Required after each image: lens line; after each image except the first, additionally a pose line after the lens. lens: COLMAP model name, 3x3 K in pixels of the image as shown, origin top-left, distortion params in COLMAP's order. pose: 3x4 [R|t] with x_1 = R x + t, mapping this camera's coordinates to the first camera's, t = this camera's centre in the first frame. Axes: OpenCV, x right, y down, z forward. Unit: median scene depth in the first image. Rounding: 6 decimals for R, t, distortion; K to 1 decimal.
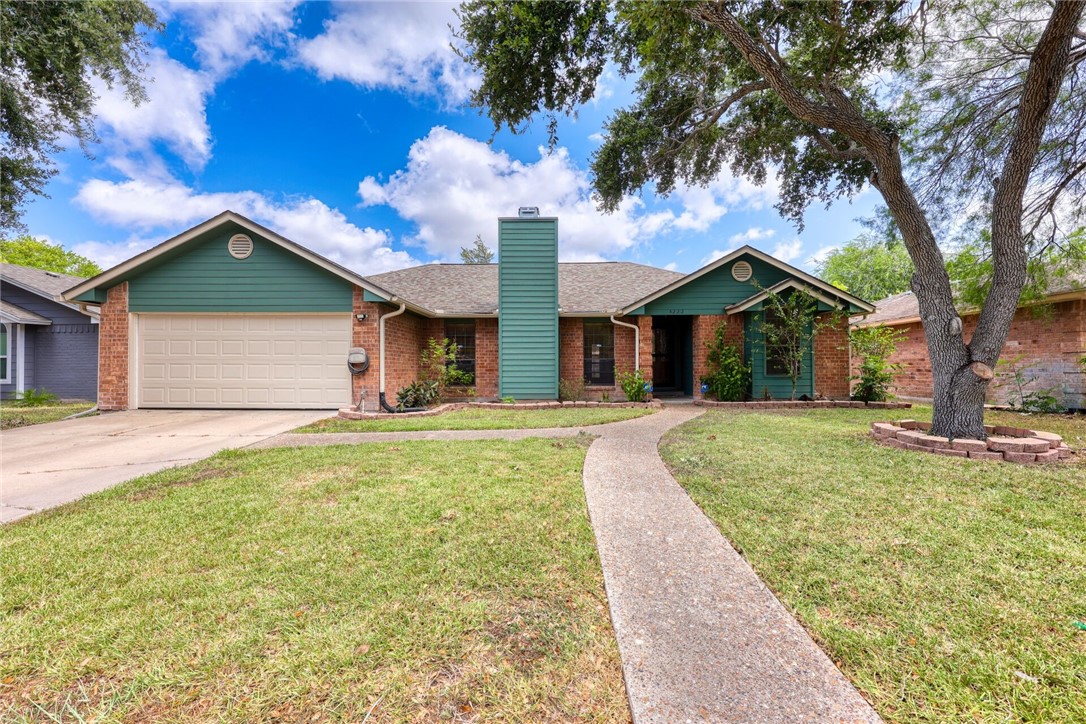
lens RADIAL K [[448.4, 0, 539.8], [0, 448.4, 362.2], [0, 0, 1]] dist [-0.001054, 0.002198]
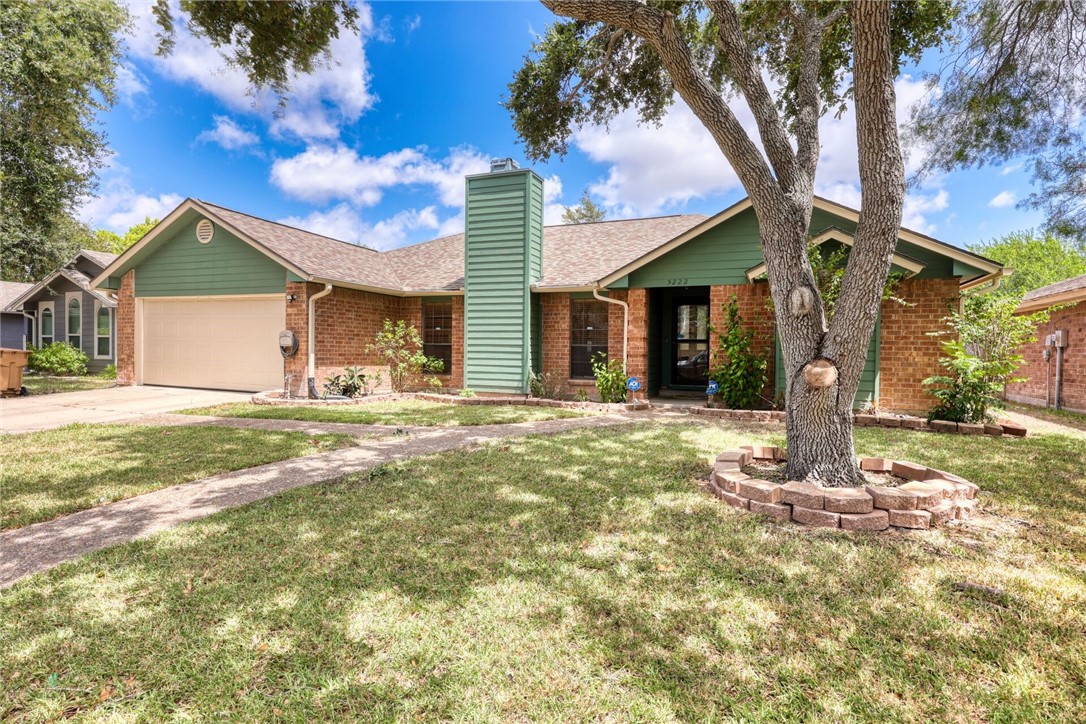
lens RADIAL K [[579.3, 0, 544.5], [0, 579.3, 358.7], [0, 0, 1]] dist [0.013390, 0.000094]
pose [[0.923875, 0.022520, -0.382032, 0.472347], [-0.014822, 0.999624, 0.023082, -0.006447], [0.382408, -0.015662, 0.923861, 0.044756]]
